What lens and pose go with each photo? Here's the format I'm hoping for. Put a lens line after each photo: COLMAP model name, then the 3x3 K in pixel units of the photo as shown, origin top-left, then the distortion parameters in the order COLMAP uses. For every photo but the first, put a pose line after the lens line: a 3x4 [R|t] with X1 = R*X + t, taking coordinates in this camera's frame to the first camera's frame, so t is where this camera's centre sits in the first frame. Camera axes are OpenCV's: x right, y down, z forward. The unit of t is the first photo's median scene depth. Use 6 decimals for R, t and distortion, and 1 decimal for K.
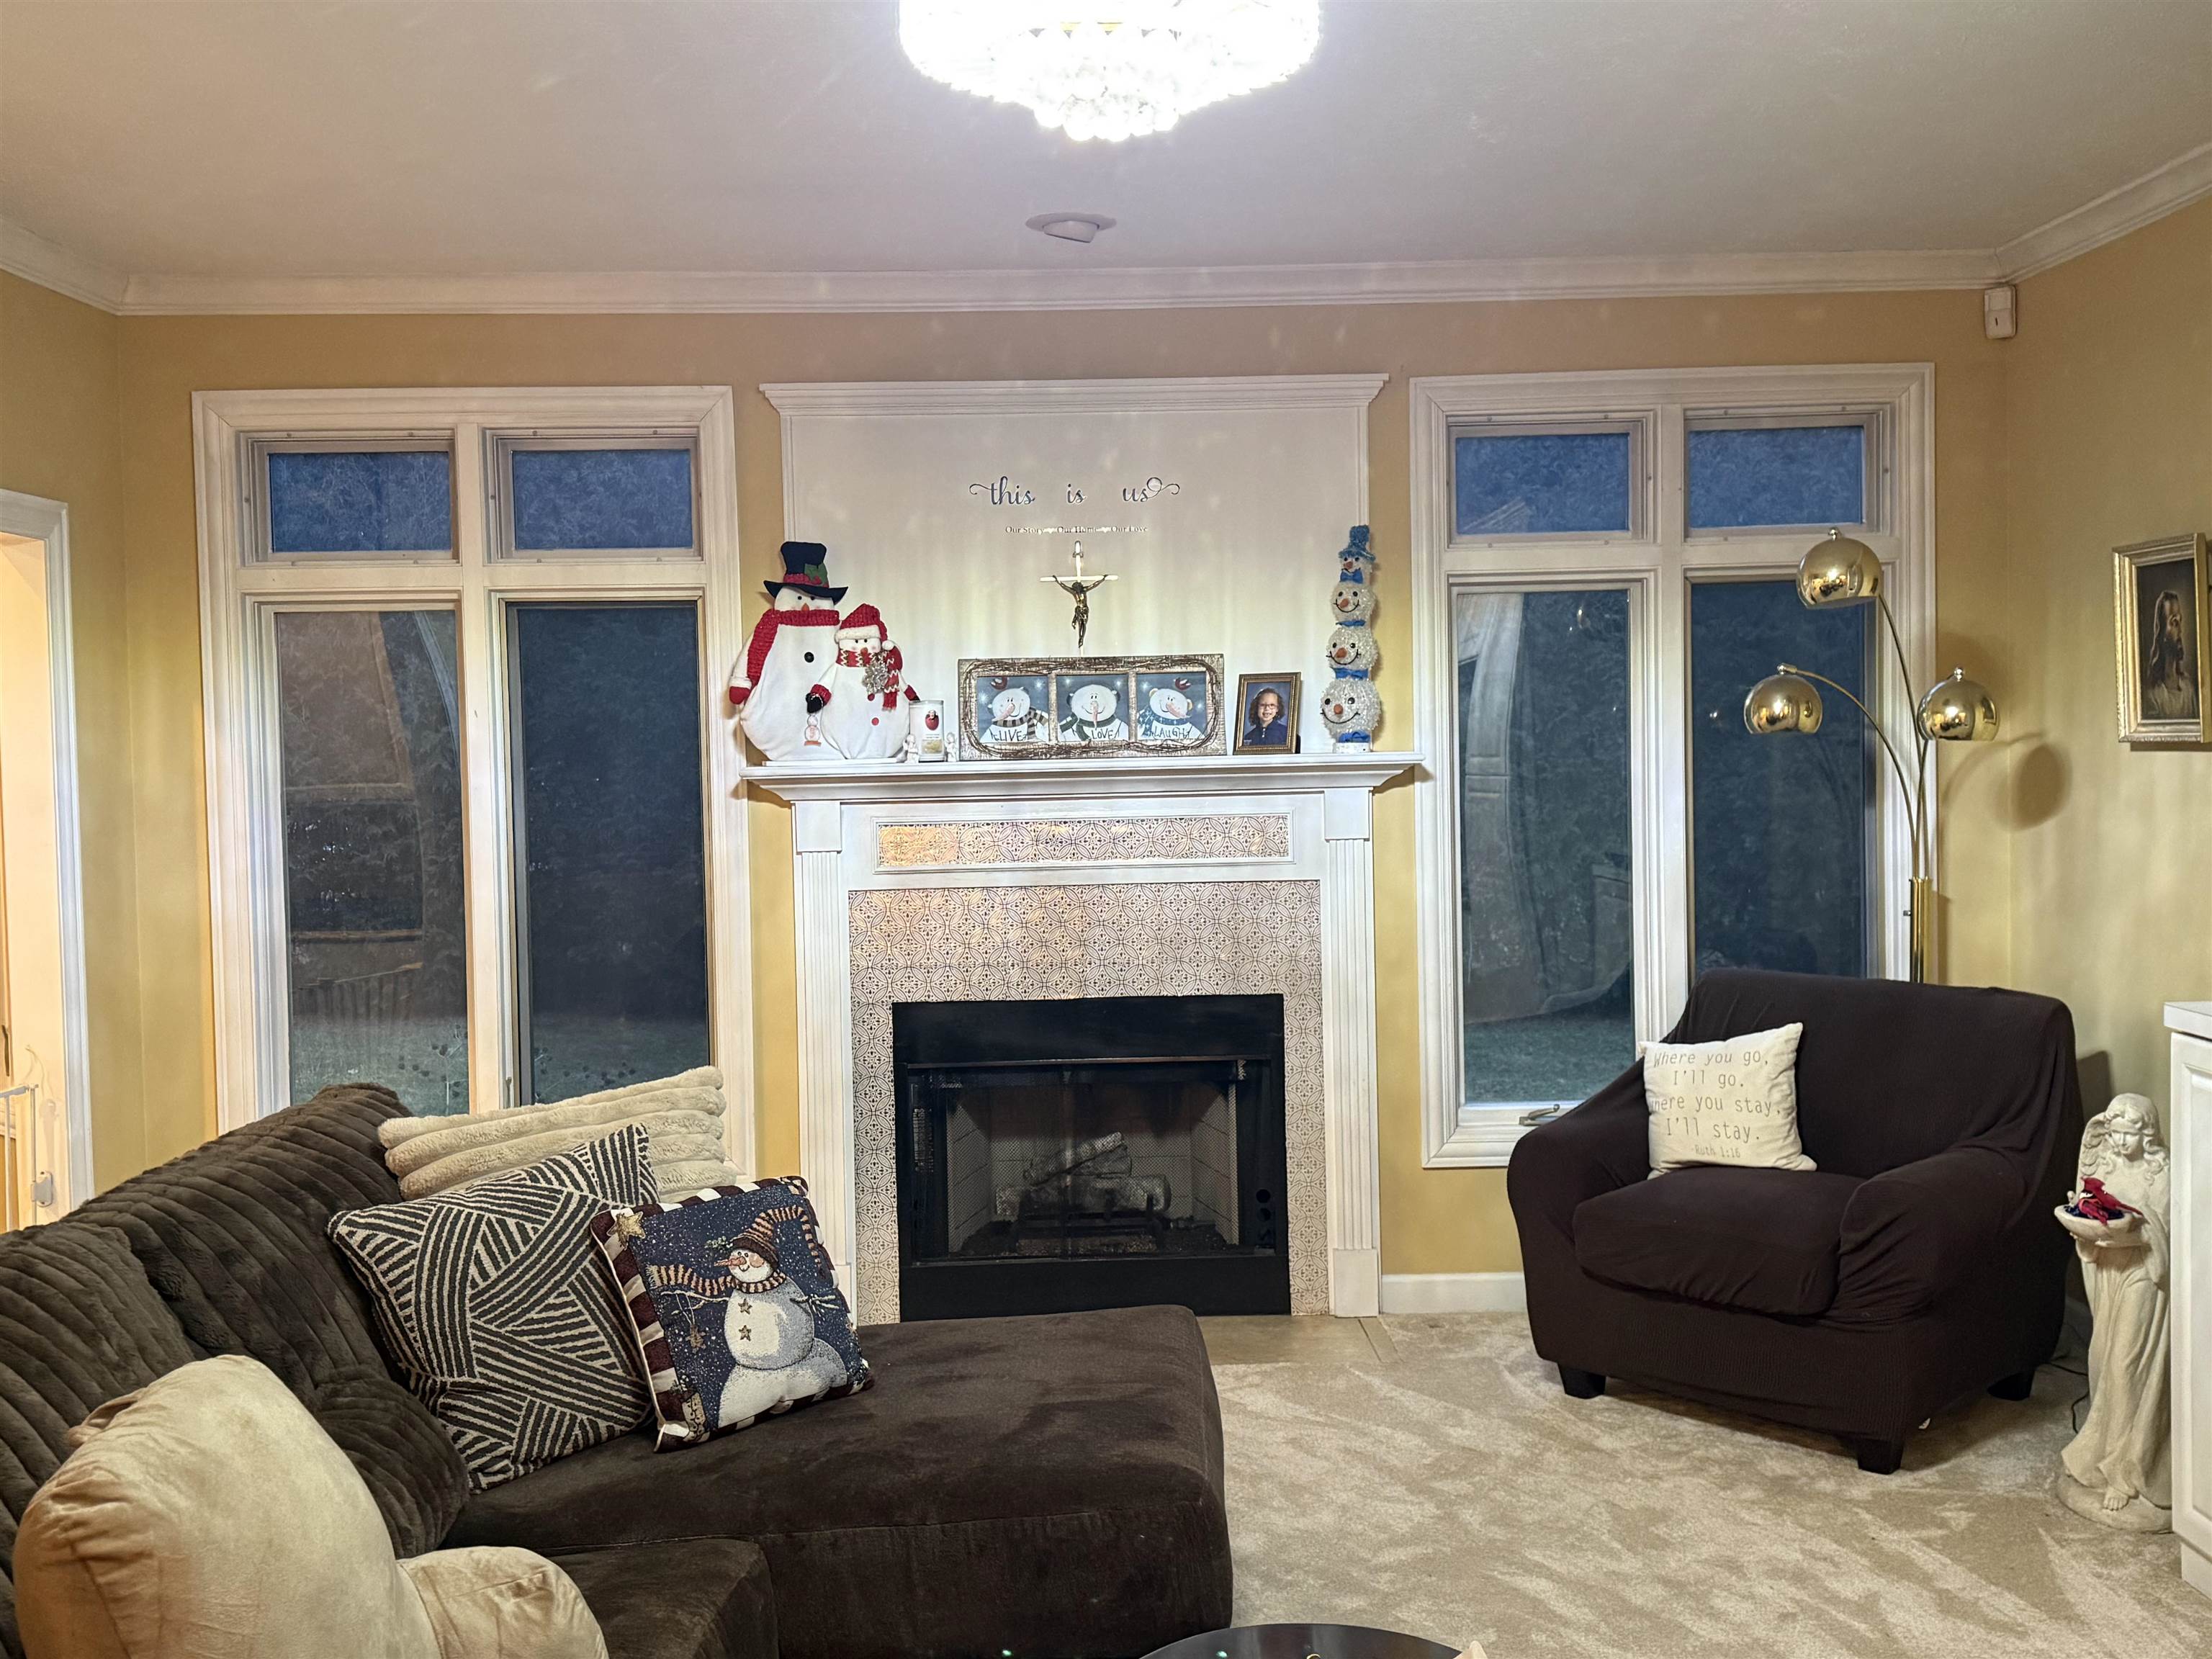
lens RADIAL K [[2180.3, 0, 1127.3], [0, 2180.3, 823.3], [0, 0, 1]] dist [0.067933, 0.000000]
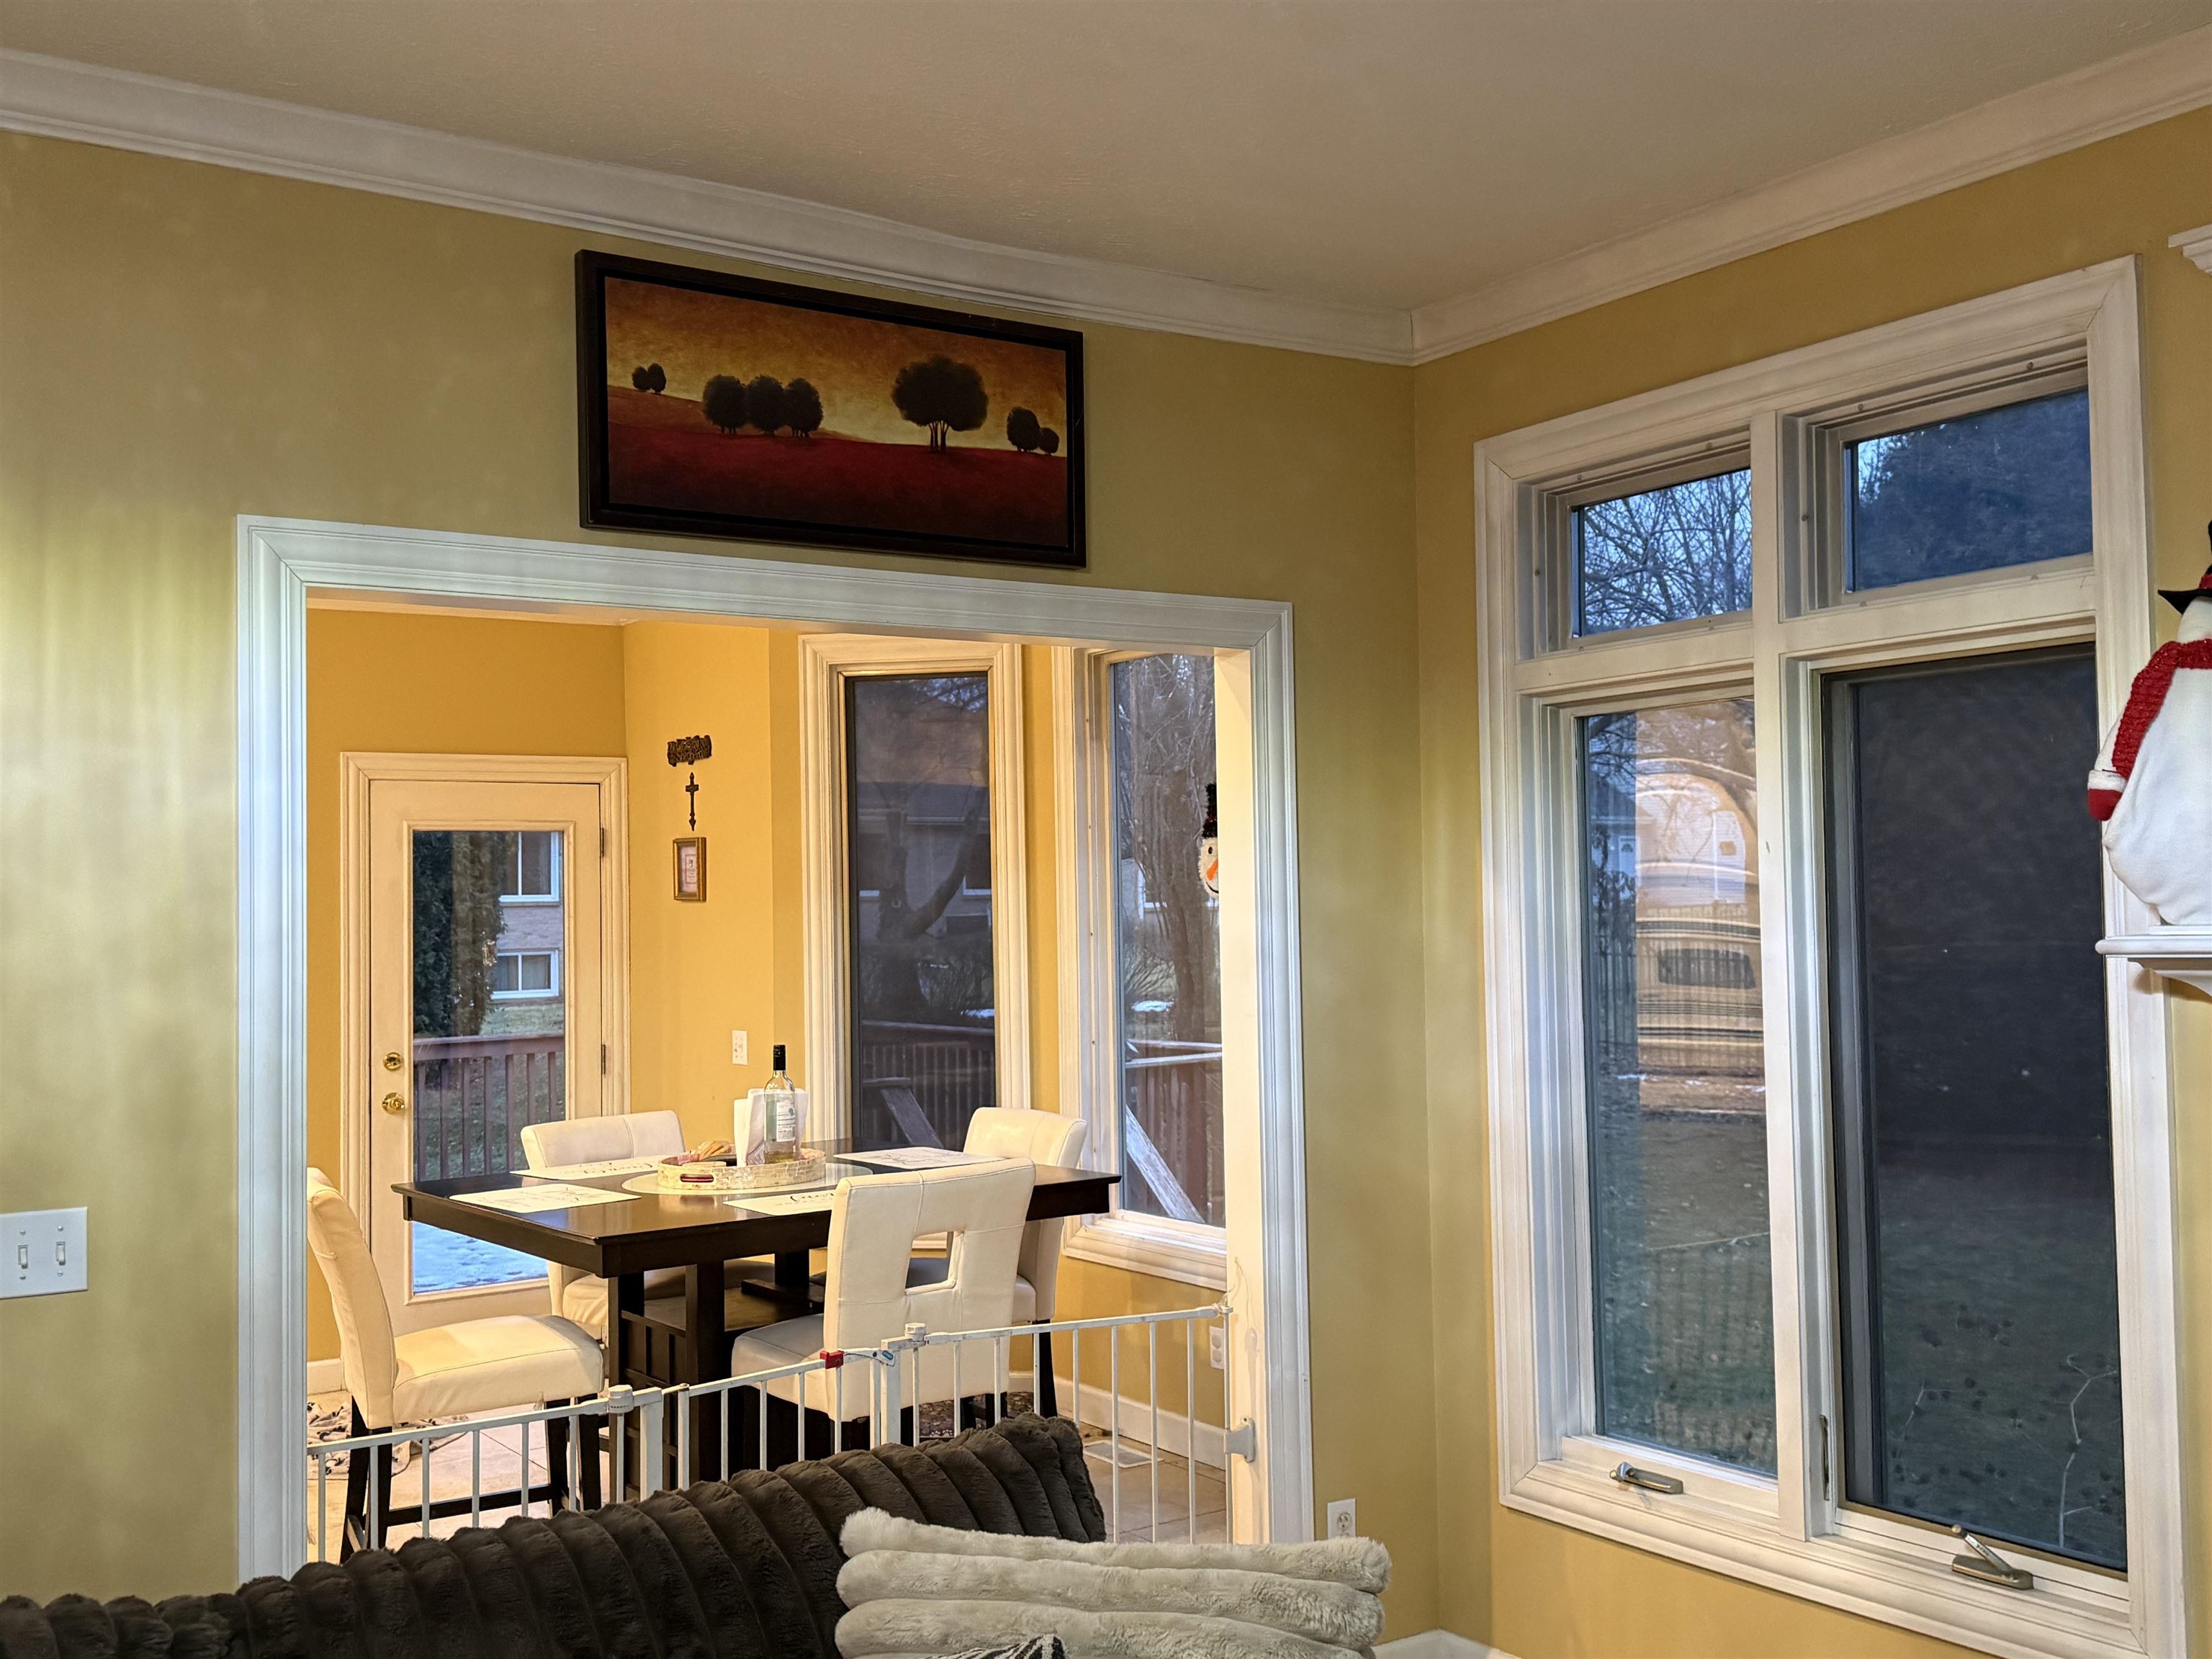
lens RADIAL K [[2180.3, 0, 1105.5], [0, 2180.3, 839.9], [0, 0, 1]] dist [0.067933, 0.000000]
pose [[0.533553, -0.021354, -0.845497, 0.156837], [-0.028951, 0.998634, -0.043491, -0.017687], [0.845271, 0.047683, 0.532206, 0.482920]]
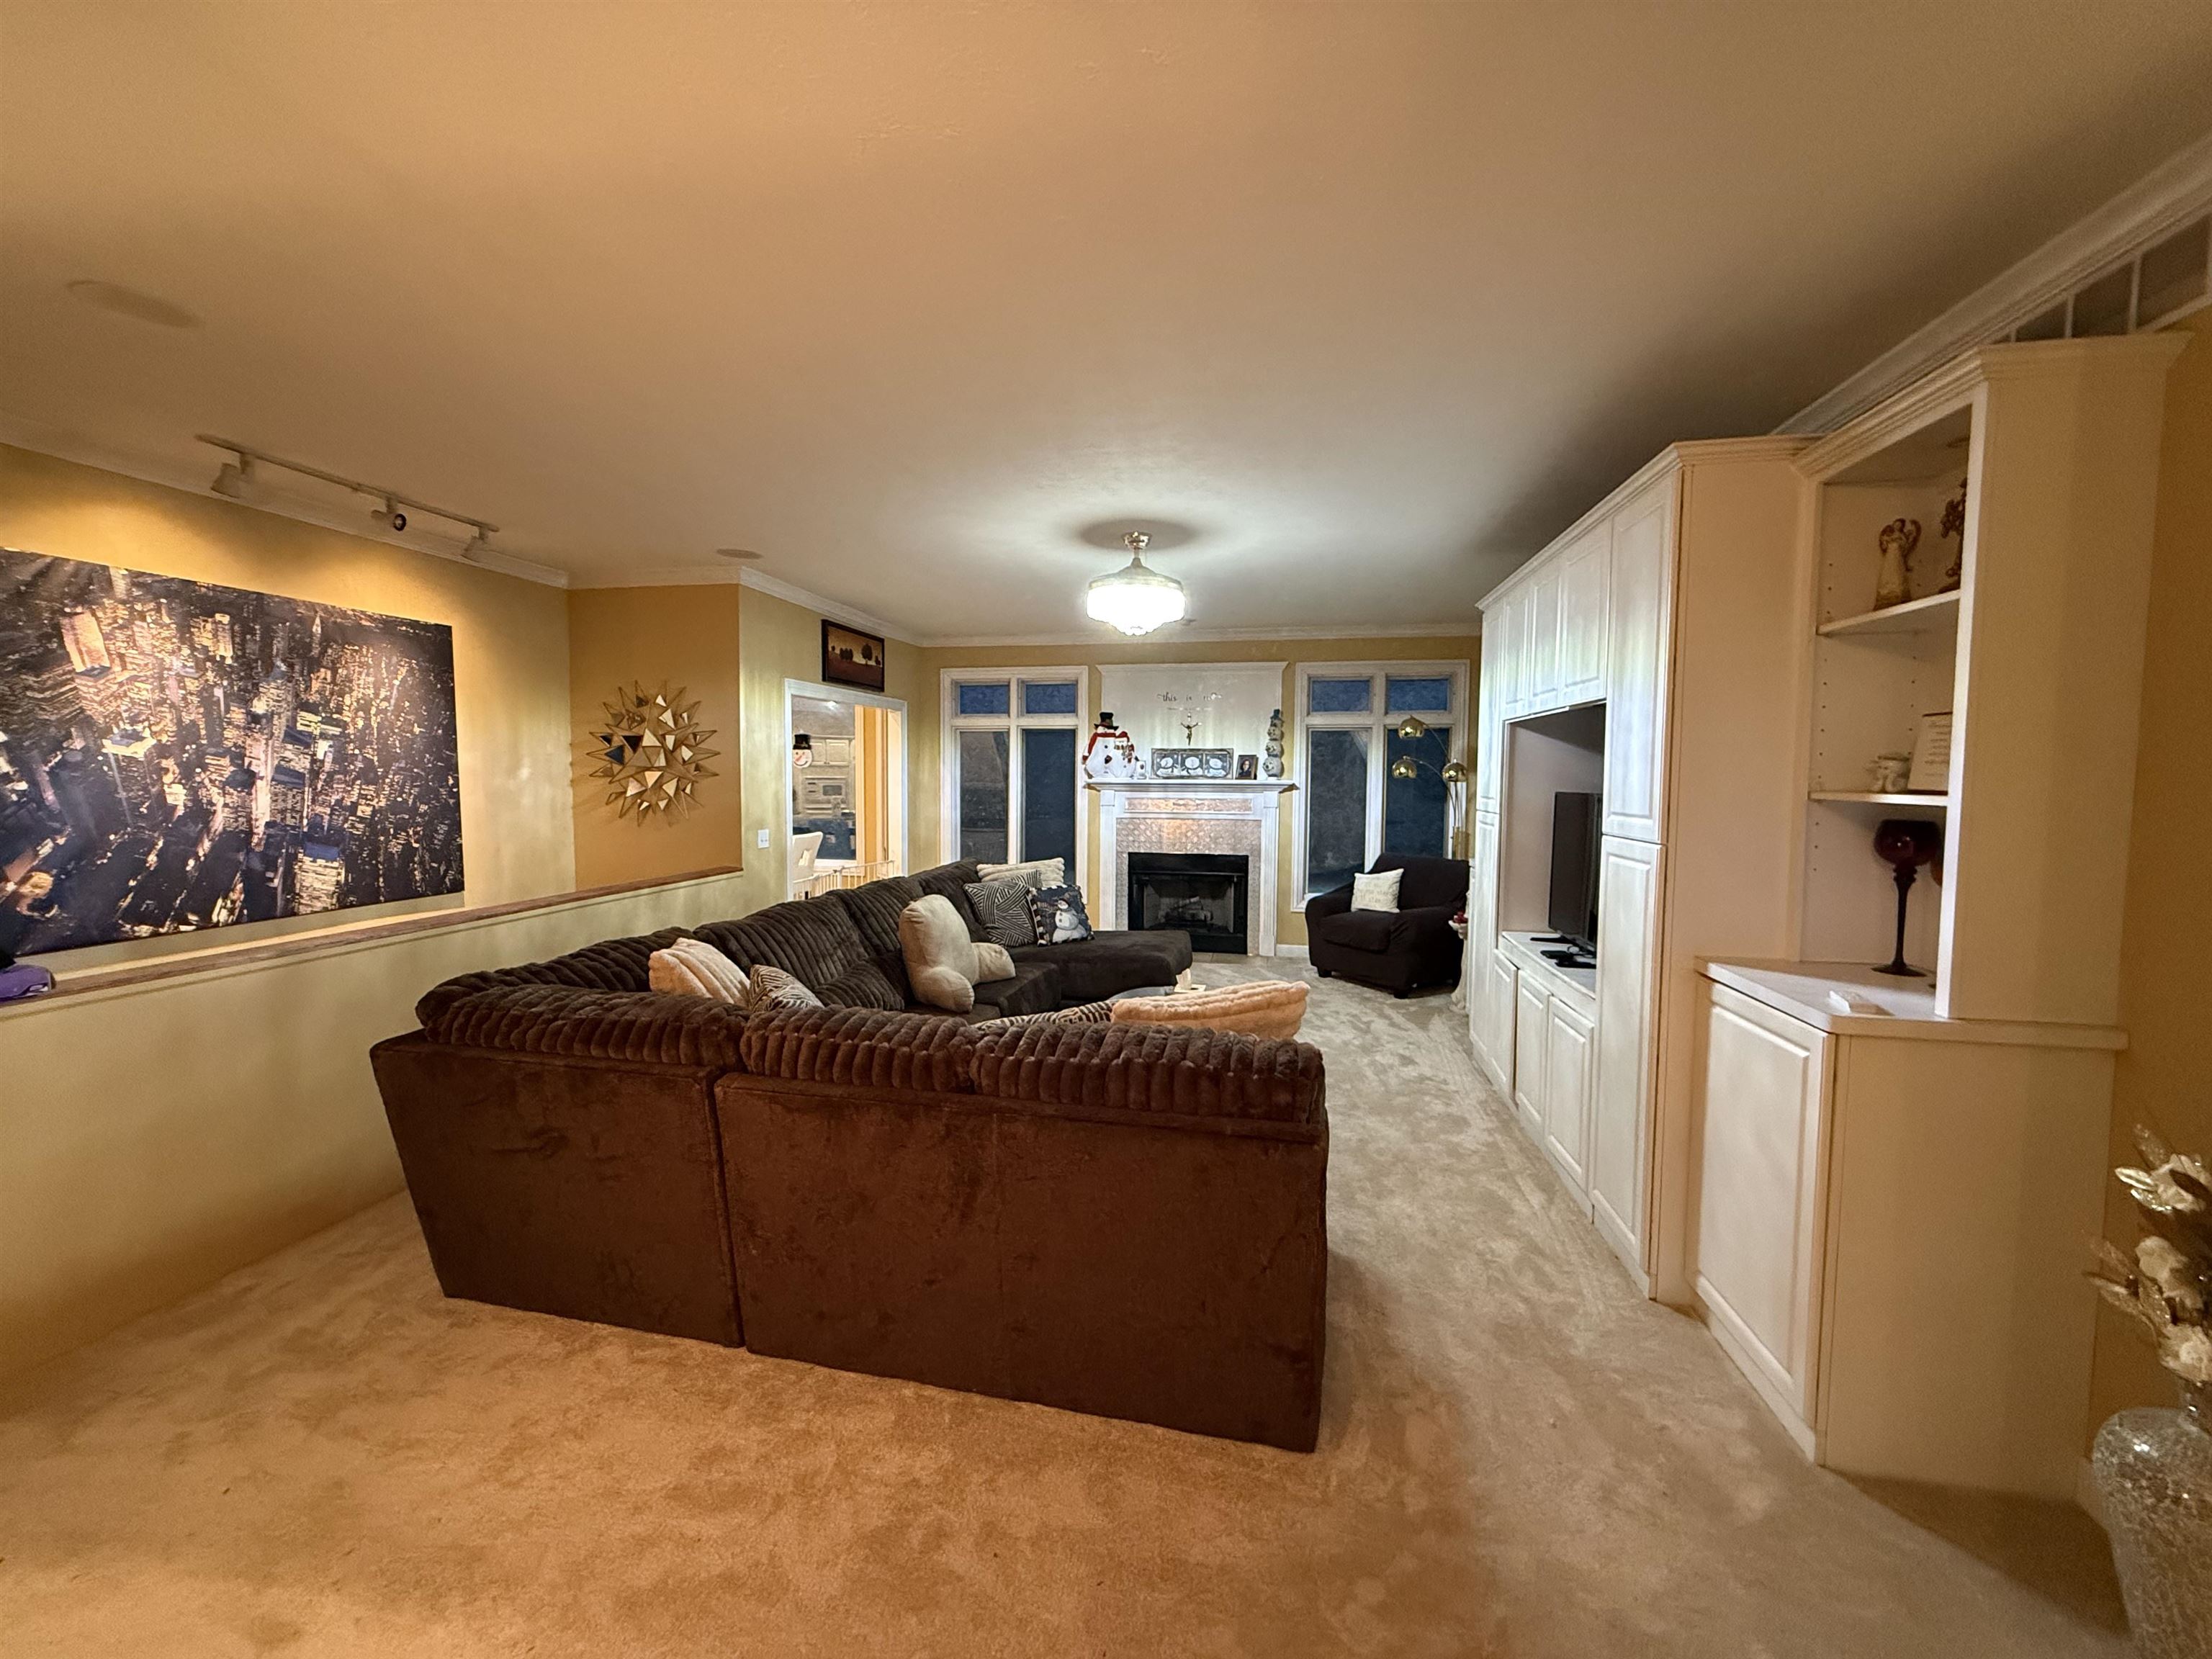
lens RADIAL K [[873.7, 0, 1082.6], [0, 873.7, 830.4], [0, 0, 1]] dist [-0.000060, -0.000003]
pose [[0.971443, 0.042752, -0.233391, 0.134957], [-0.037126, 0.998906, 0.028448, 0.014898], [0.234352, -0.018971, 0.971967, -0.309951]]
